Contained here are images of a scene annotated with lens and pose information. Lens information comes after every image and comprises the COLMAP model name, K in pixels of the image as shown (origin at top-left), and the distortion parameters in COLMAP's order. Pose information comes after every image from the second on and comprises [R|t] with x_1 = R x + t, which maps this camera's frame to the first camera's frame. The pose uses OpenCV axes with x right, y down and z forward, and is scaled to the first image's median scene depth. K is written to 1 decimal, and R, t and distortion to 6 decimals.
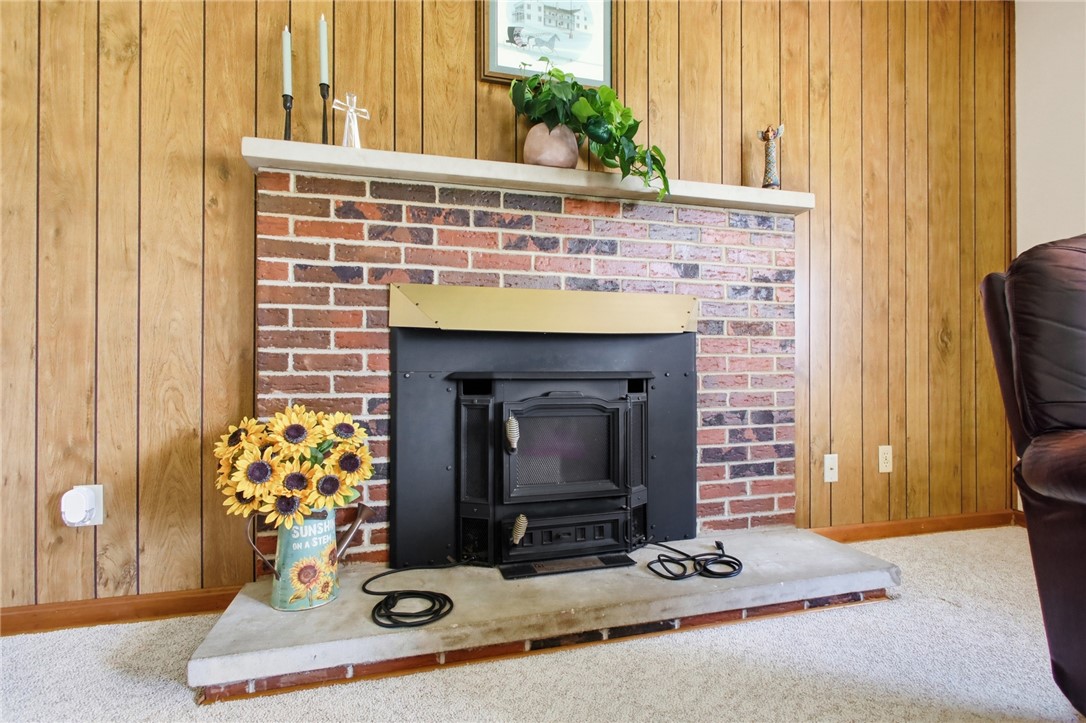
lens RADIAL K [[507.2, 0, 542.5], [0, 507.2, 365.5], [0, 0, 1]] dist [-0.000898, 0.001437]
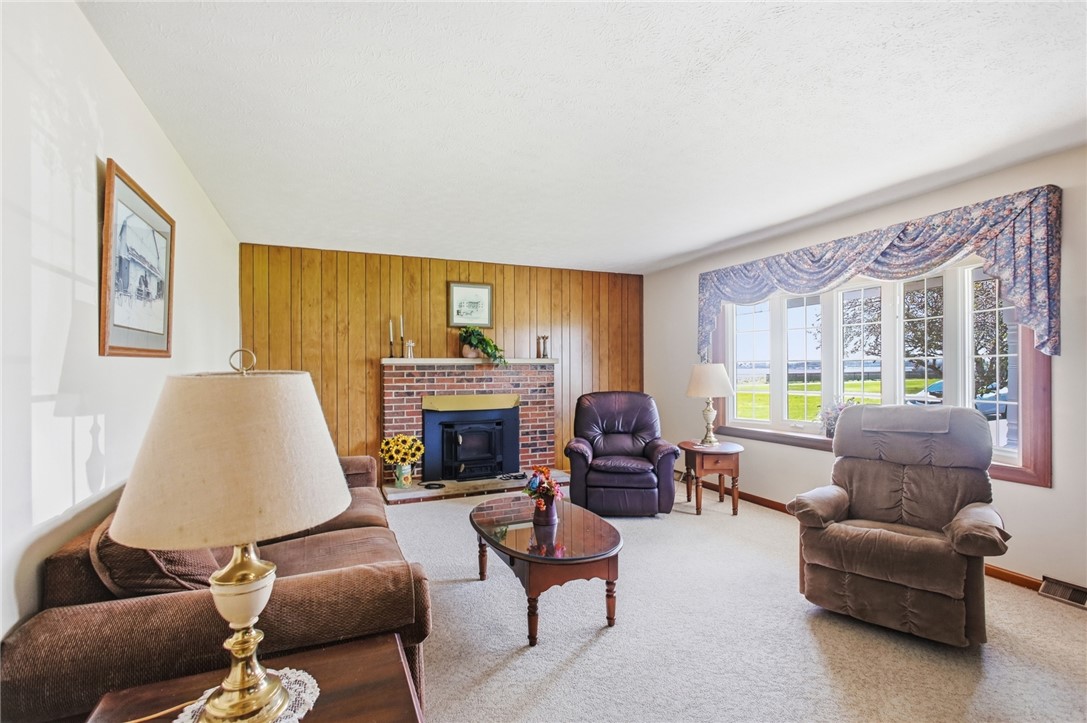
lens RADIAL K [[507.7, 0, 542.7], [0, 507.7, 364.8], [0, 0, 1]] dist [-0.000898, 0.001437]
pose [[0.989562, -0.004785, 0.144029, 0.003356], [0.005546, 0.999973, -0.004878, -0.339338], [-0.144001, 0.005626, 0.989561, -2.365471]]
